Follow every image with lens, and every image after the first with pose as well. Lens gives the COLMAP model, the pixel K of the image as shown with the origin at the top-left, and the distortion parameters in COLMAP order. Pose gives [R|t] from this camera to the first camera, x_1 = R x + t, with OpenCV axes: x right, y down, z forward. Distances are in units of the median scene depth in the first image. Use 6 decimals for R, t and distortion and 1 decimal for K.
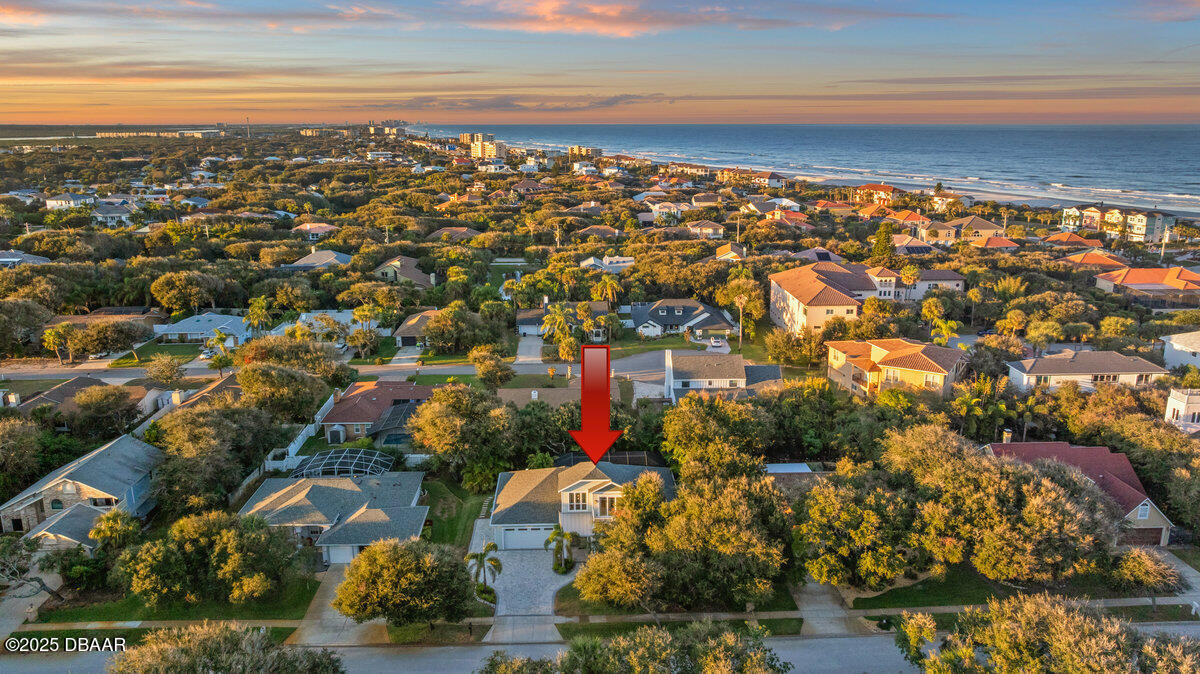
lens RADIAL K [[860.1, 0, 596.5], [0, 860.1, 337.8], [0, 0, 1]] dist [-0.020442, -0.001150]
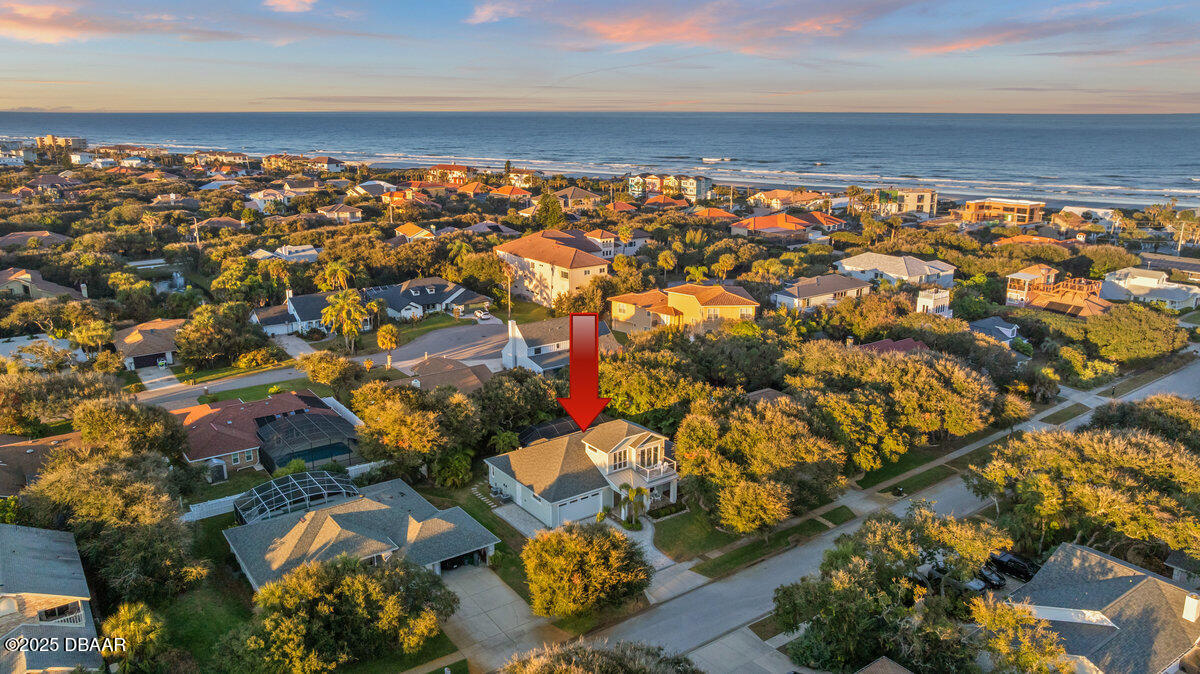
lens RADIAL K [[850.0, 0, 600.0], [0, 850.0, 337.0], [0, 0, 1]] dist [-0.012296, -0.000677]
pose [[0.829577, -0.140869, 0.540332, -0.324593], [0.132566, 0.989675, 0.054487, -0.006211], [-0.542428, 0.026429, 0.839686, 0.096808]]
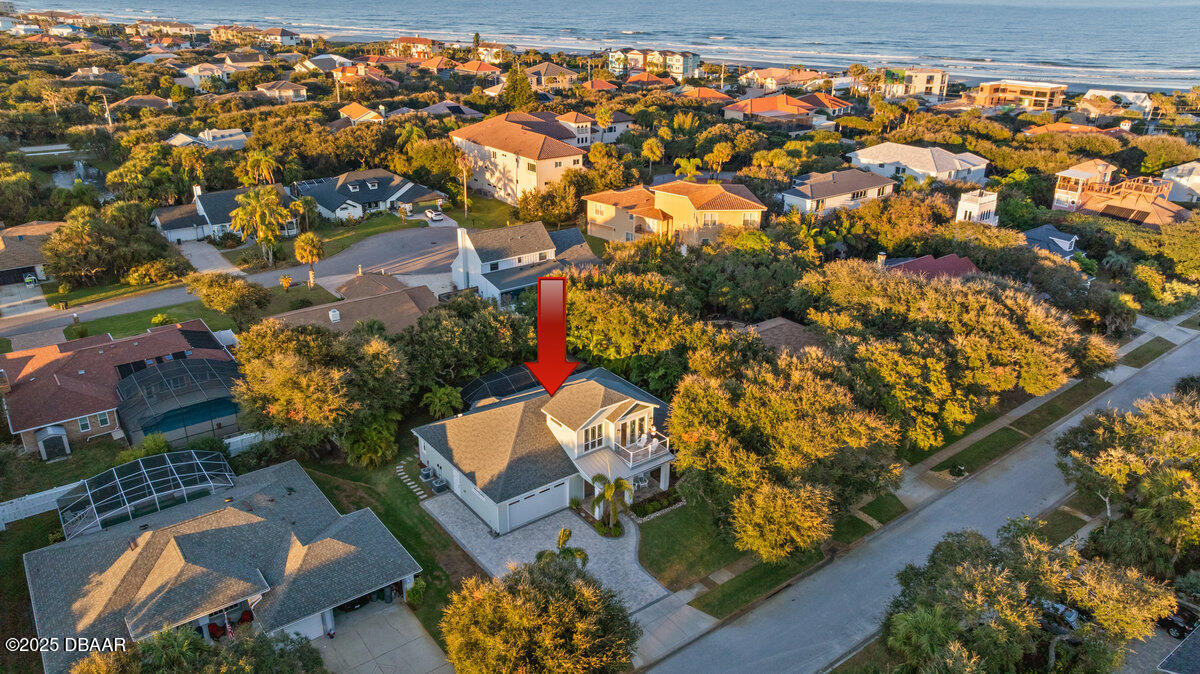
lens RADIAL K [[845.3, 0, 600.0], [0, 845.3, 337.0], [0, 0, 1]] dist [-0.044095, 0.059205]
pose [[0.816858, -0.213167, 0.536006, -0.224817], [0.127642, 0.972975, 0.192425, -0.019552], [-0.562539, -0.088767, 0.821991, 0.233666]]
